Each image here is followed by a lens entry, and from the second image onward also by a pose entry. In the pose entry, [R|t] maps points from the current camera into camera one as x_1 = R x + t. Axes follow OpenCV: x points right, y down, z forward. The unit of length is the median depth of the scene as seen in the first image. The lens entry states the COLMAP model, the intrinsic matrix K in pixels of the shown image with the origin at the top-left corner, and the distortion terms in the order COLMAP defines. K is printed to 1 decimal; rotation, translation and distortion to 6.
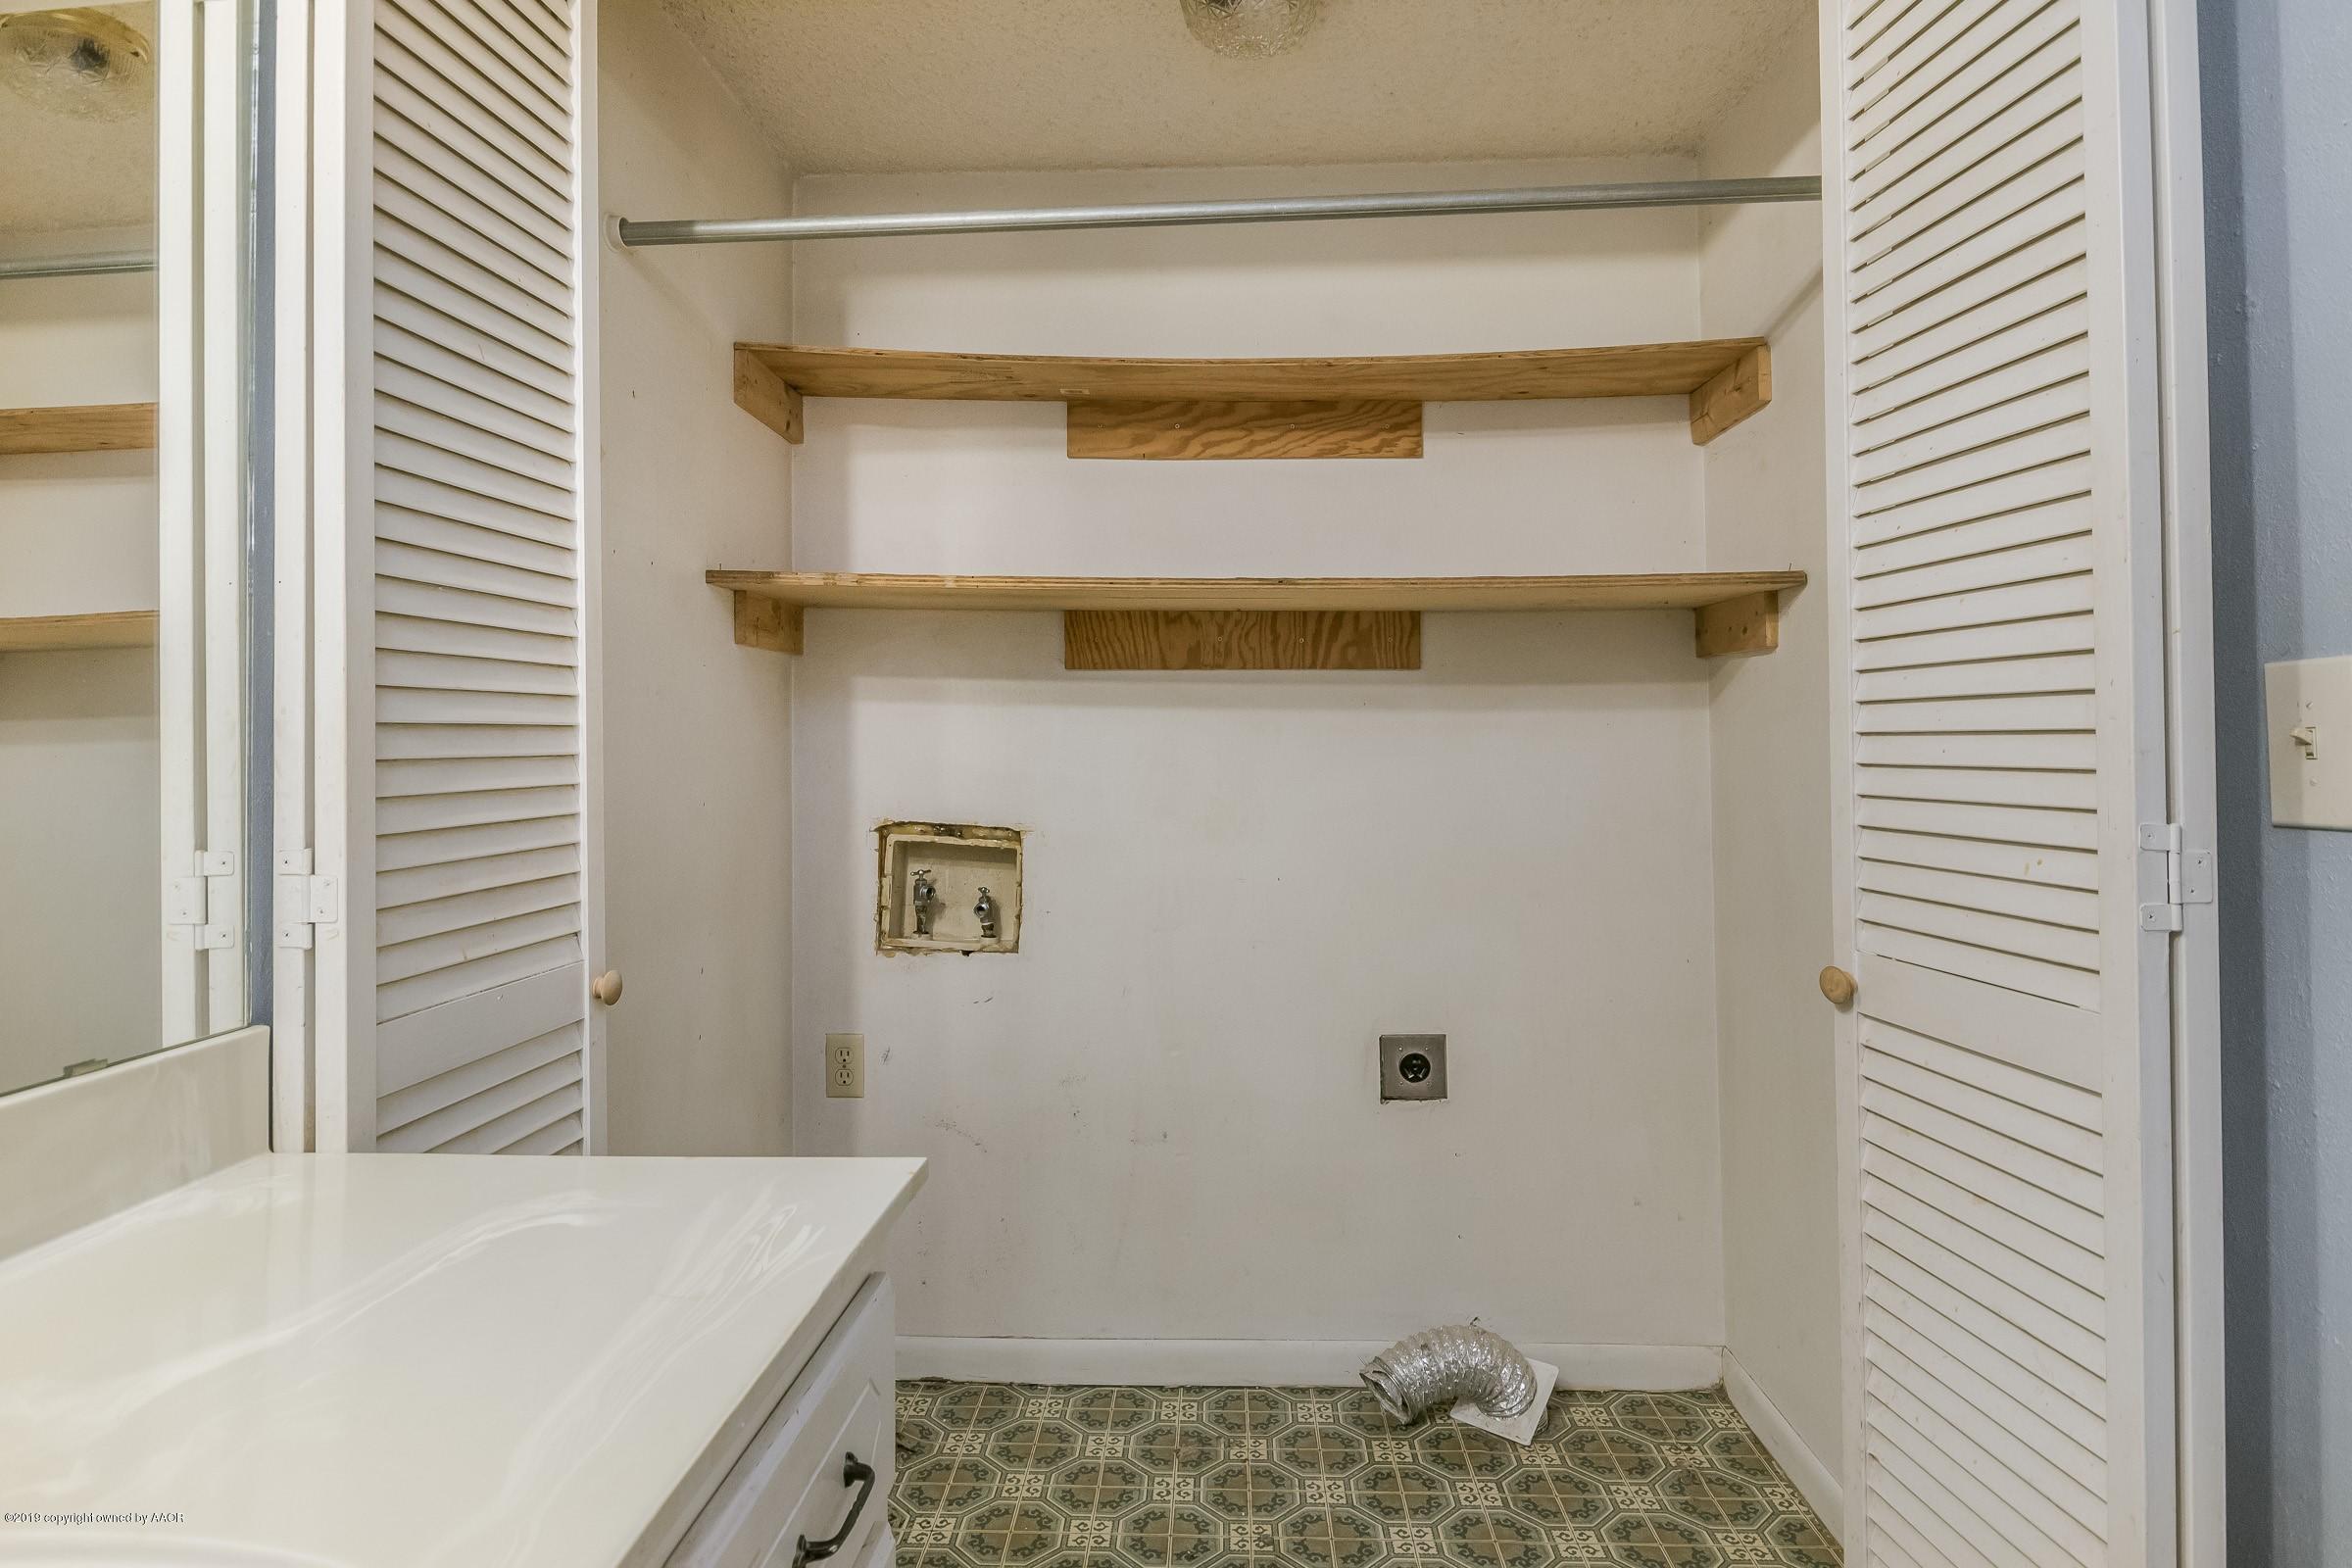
lens RADIAL K [[1250.2, 0, 1164.6], [0, 1250.2, 714.6], [0, 0, 1]] dist [0.002806, -0.003602]
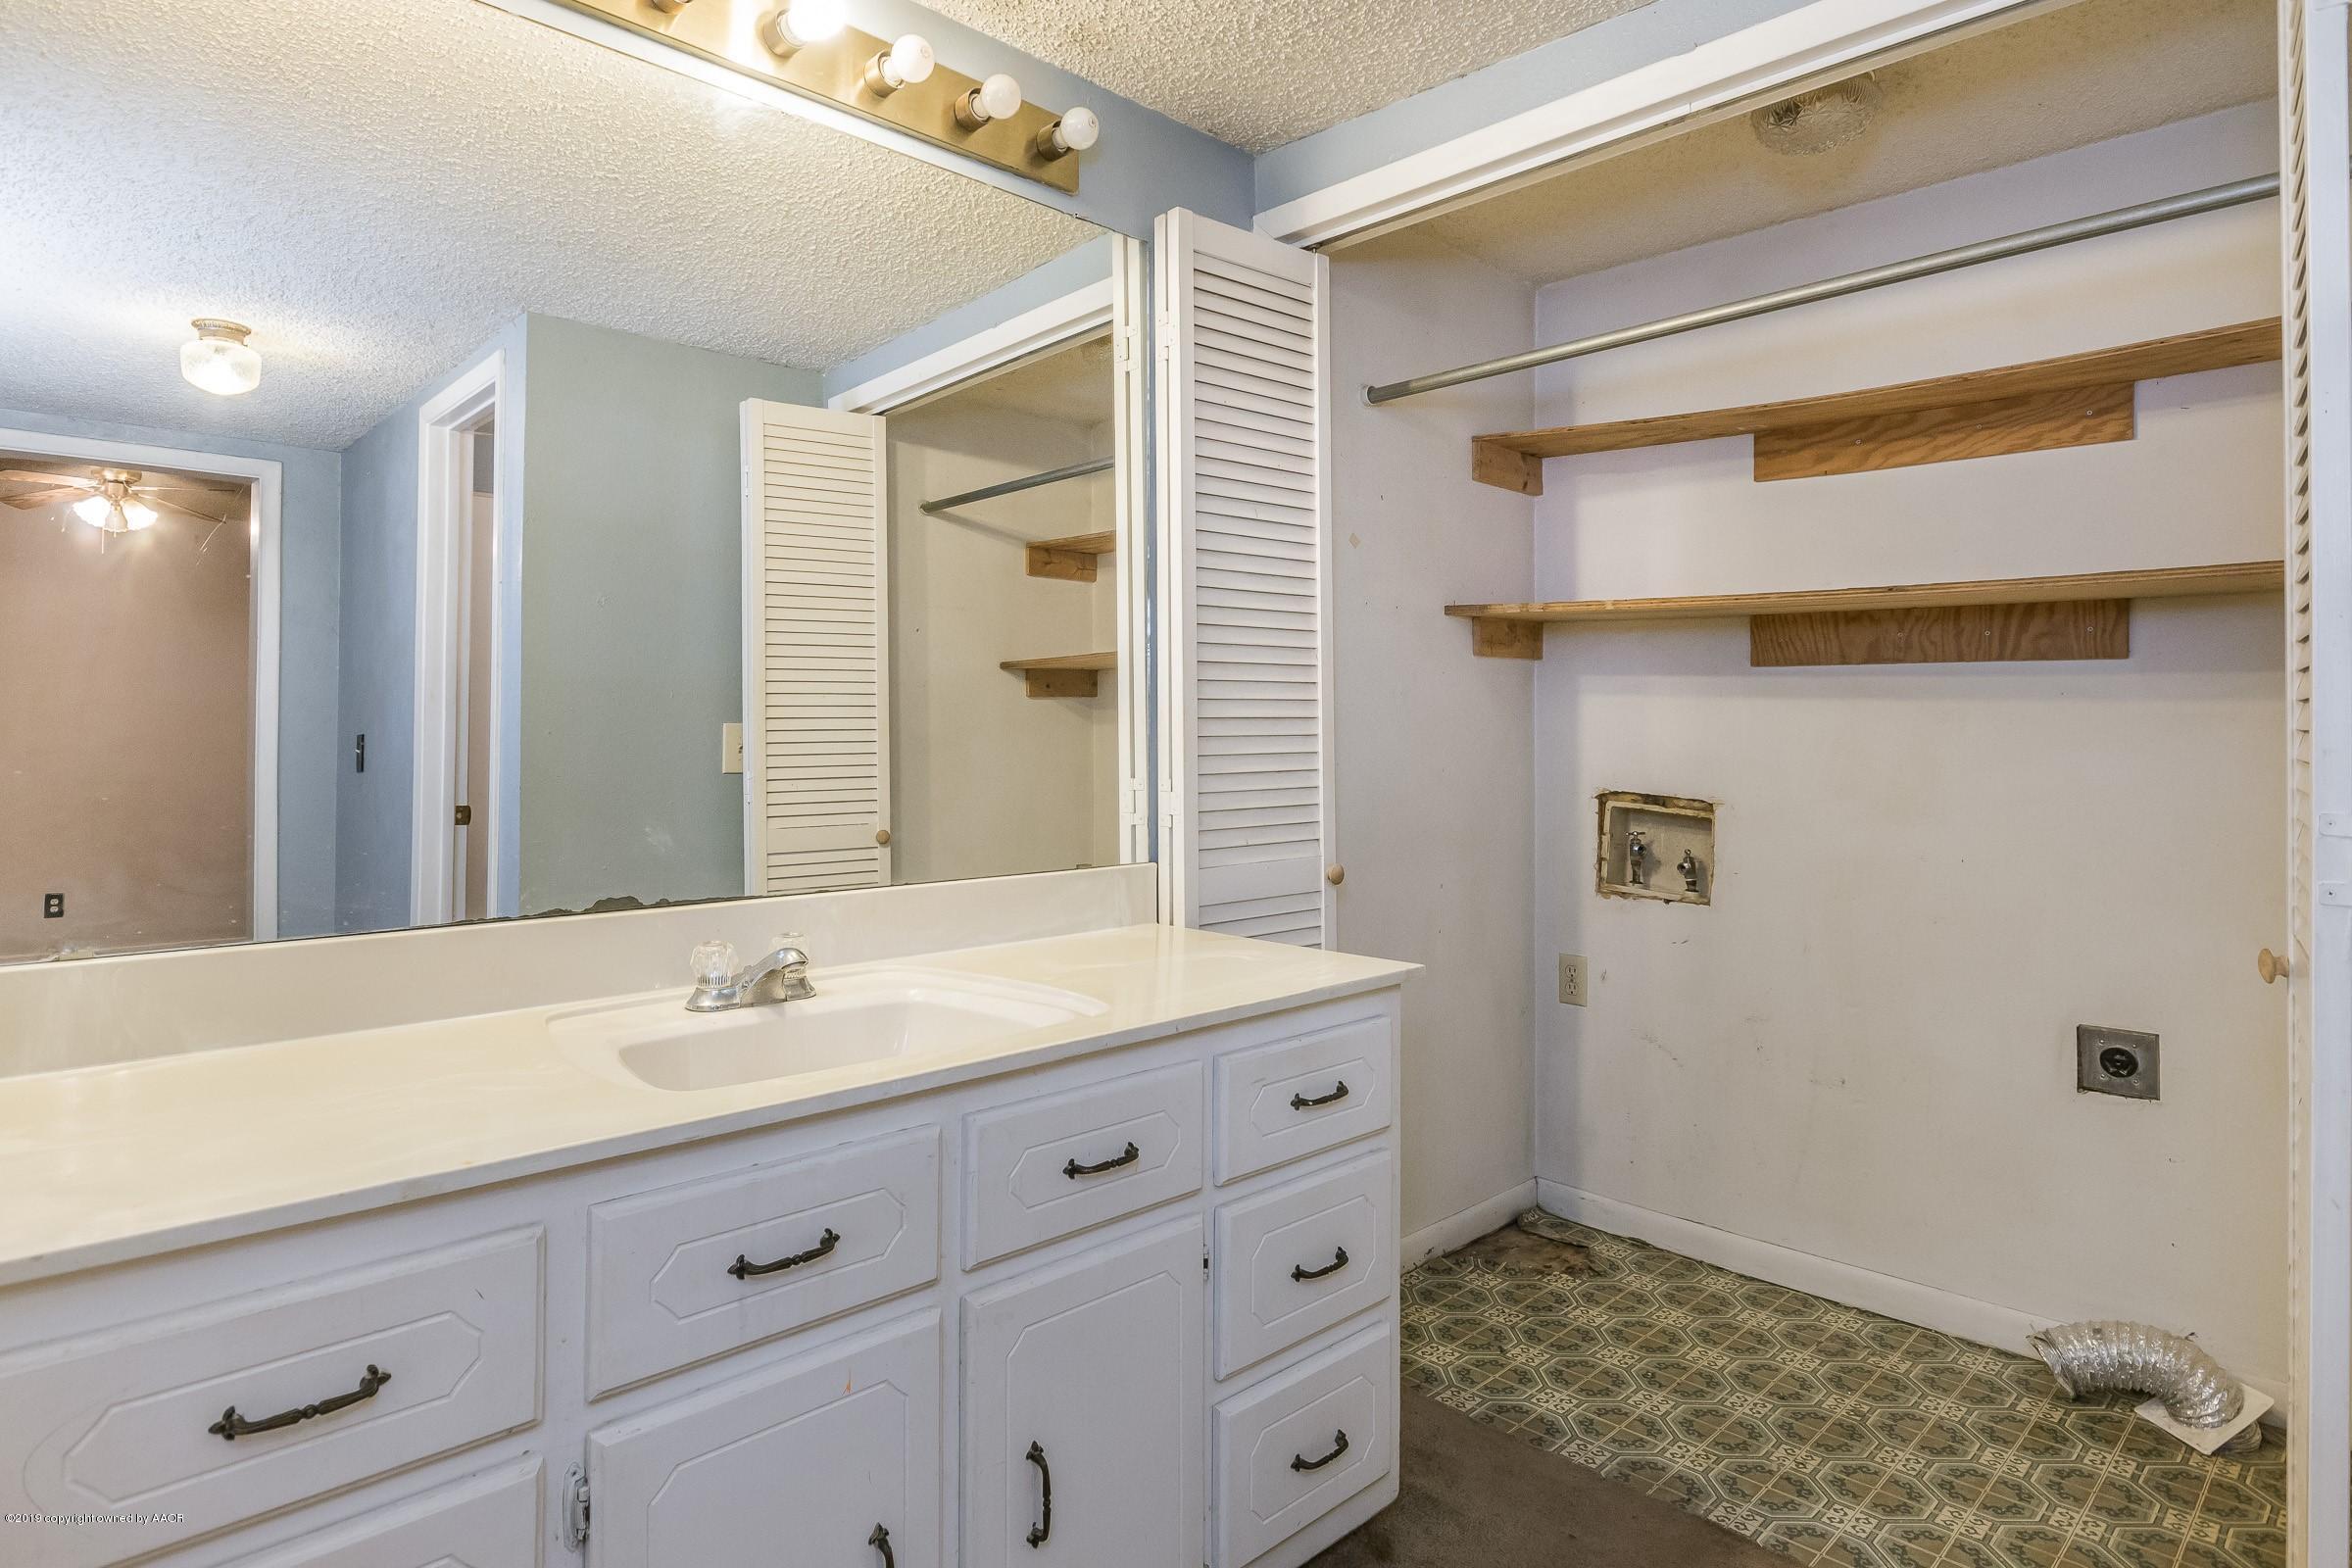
lens RADIAL K [[1328.9, 0, 1173.7], [0, 1328.9, 720.6], [0, 0, 1]] dist [0.018873, -0.002552]
pose [[0.737220, 0.005765, -0.675628, 0.363076], [0.008846, 0.999796, 0.018184, -0.012939], [0.675595, -0.019382, 0.737018, -0.276262]]
